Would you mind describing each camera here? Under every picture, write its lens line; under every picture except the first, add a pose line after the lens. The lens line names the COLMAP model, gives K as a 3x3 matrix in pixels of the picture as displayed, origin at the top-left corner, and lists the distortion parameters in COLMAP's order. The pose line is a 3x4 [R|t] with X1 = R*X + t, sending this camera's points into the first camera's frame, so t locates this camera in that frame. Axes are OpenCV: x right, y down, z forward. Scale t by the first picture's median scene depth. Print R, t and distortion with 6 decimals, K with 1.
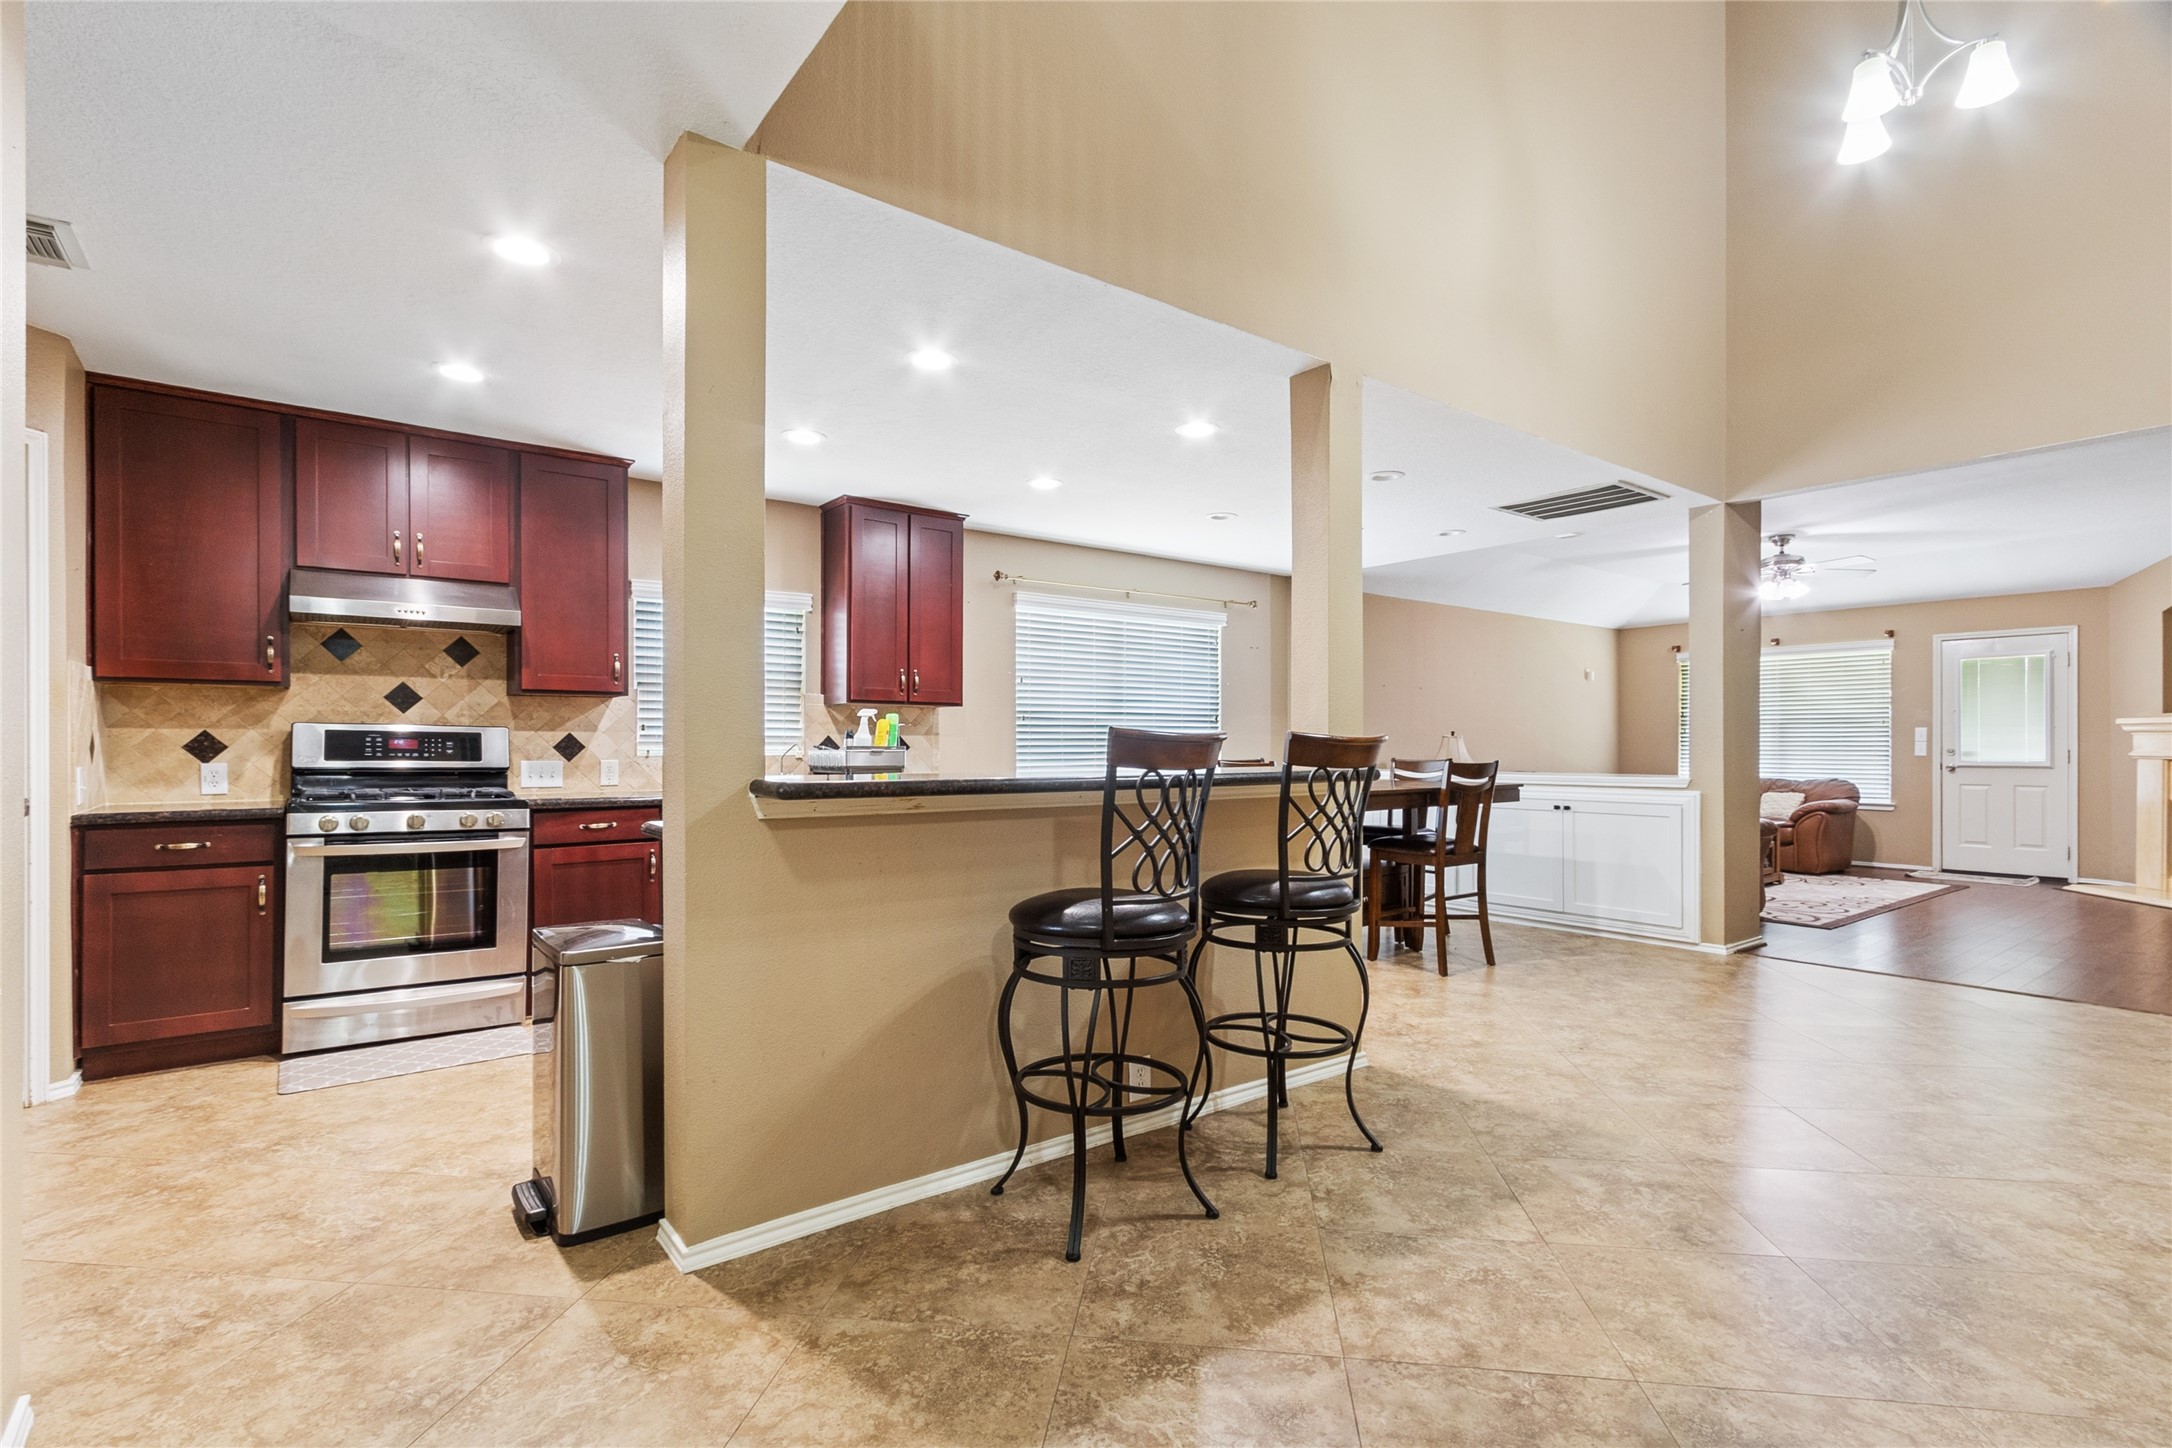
lens RADIAL K [[1011.4, 0, 1083.6], [0, 1011.4, 738.9], [0, 0, 1]] dist [0.001392, 0.000042]
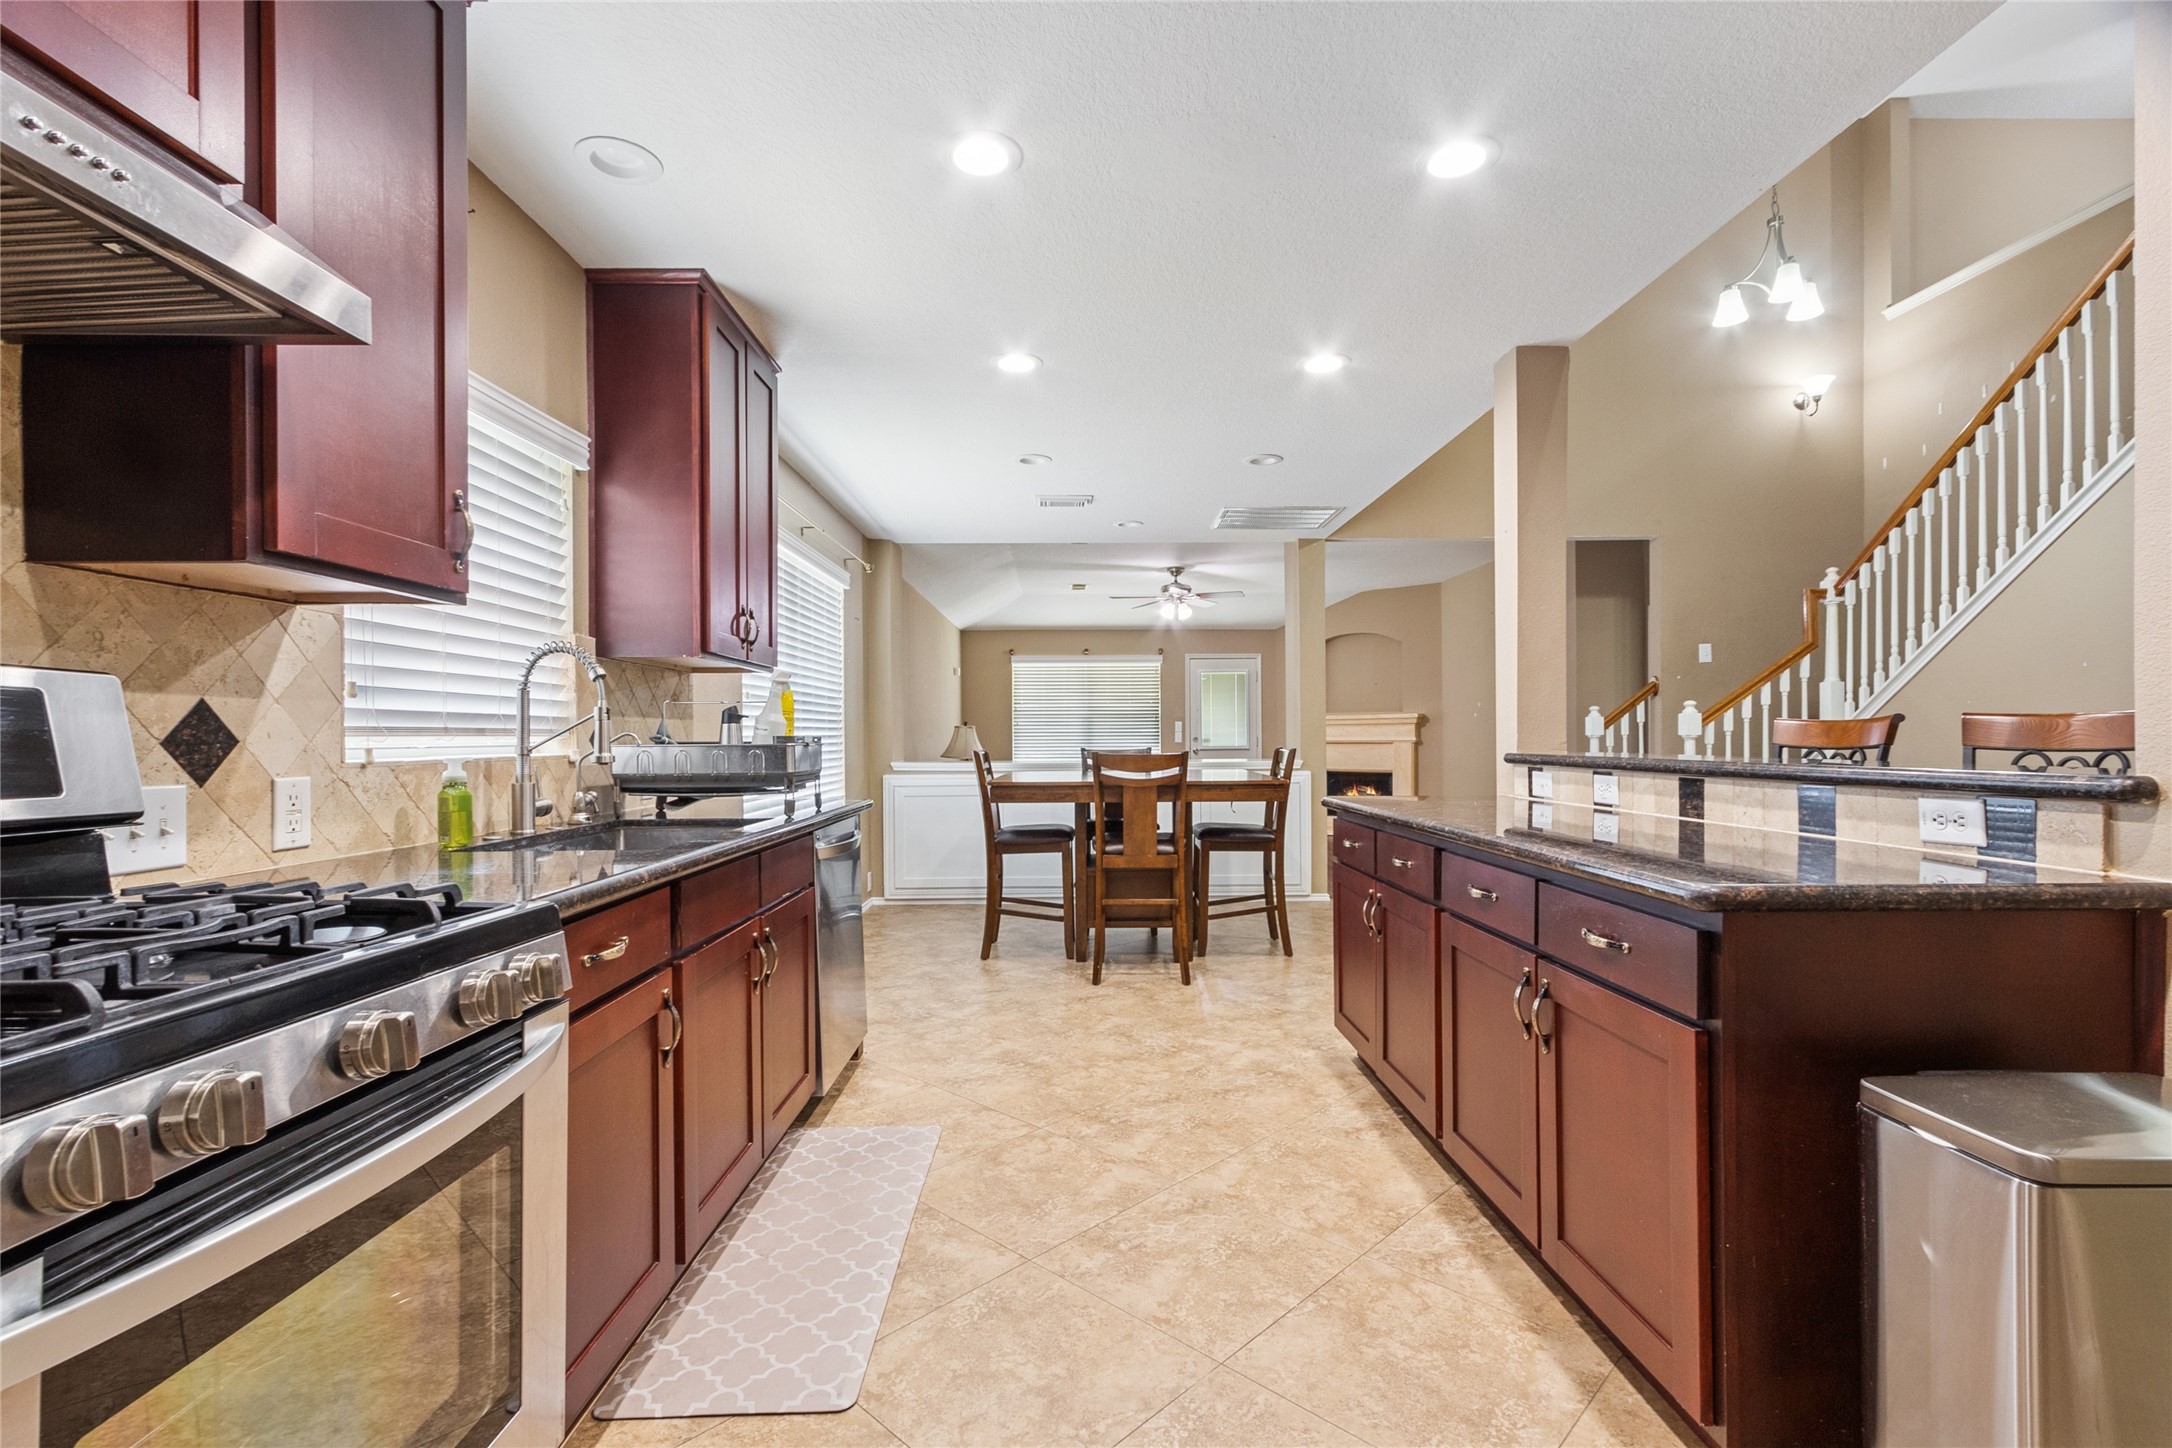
lens RADIAL K [[1002.3, 0, 1089.8], [0, 1002.3, 703.6], [0, 0, 1]] dist [0.003550, 0.000872]
pose [[0.581537, 0.022589, 0.813207, -0.602233], [0.001469, 0.999584, -0.028816, 0.005326], [-0.813519, 0.017952, 0.581261, 0.573931]]
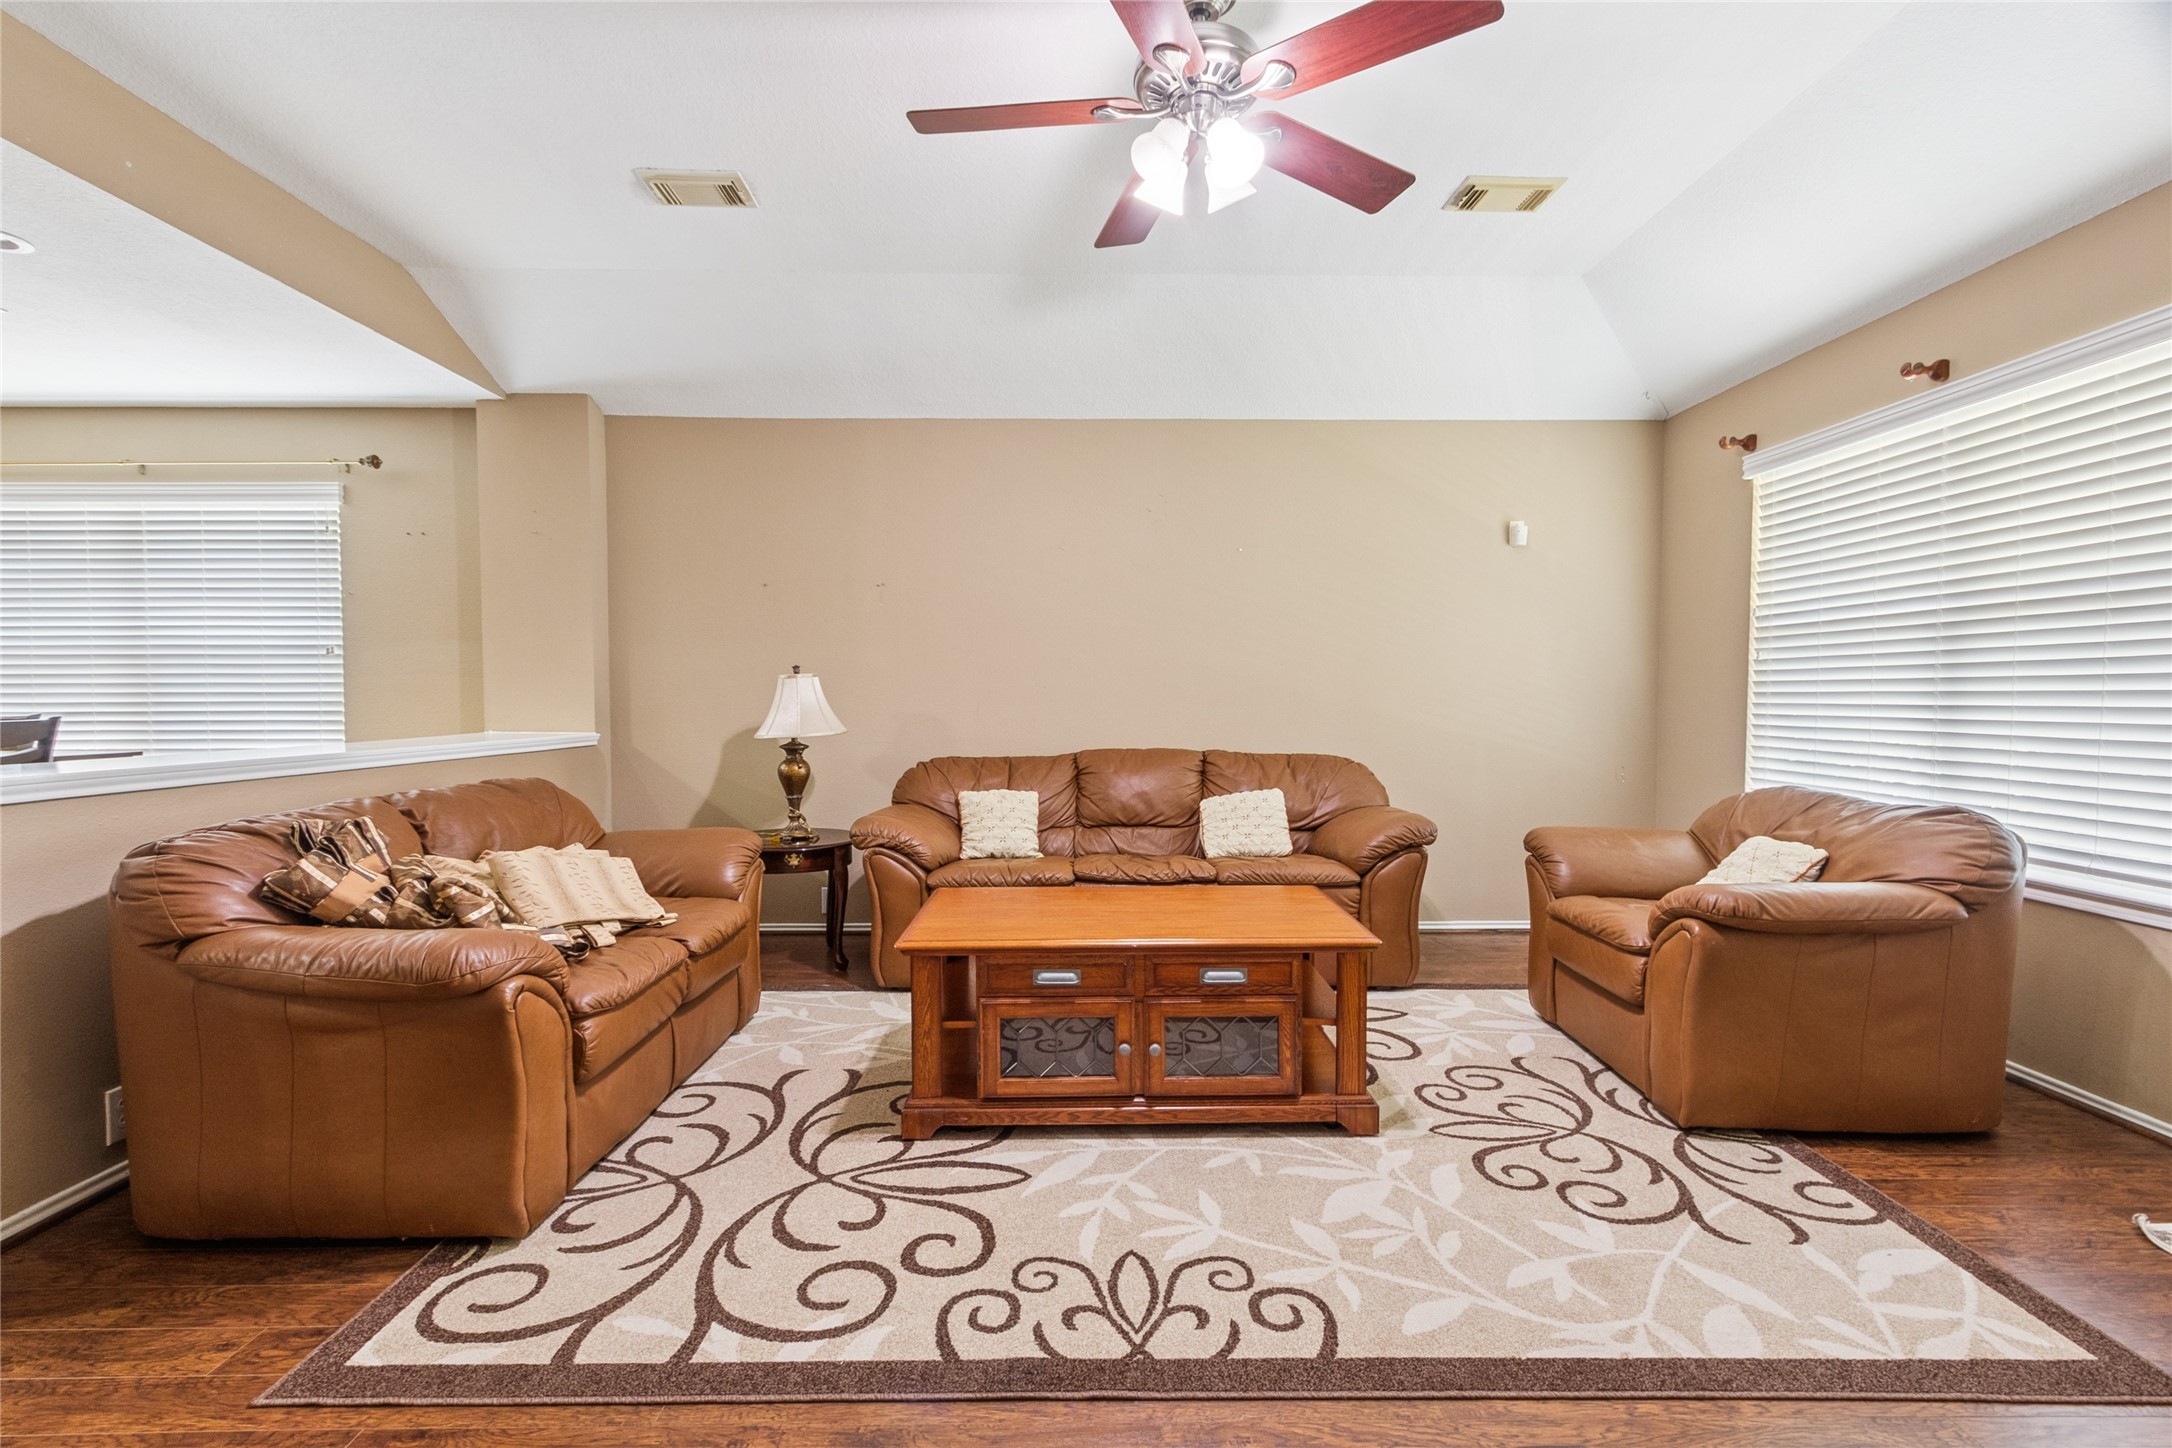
lens RADIAL K [[996.8, 0, 1086.0], [0, 996.8, 724.0], [0, 0, 1]] dist [0.003501, 0.000261]
pose [[0.804557, 0.015656, -0.593669, 1.304255], [0.002954, 0.999535, 0.030364, 0.012184], [0.593868, -0.026183, 0.804136, 1.154789]]
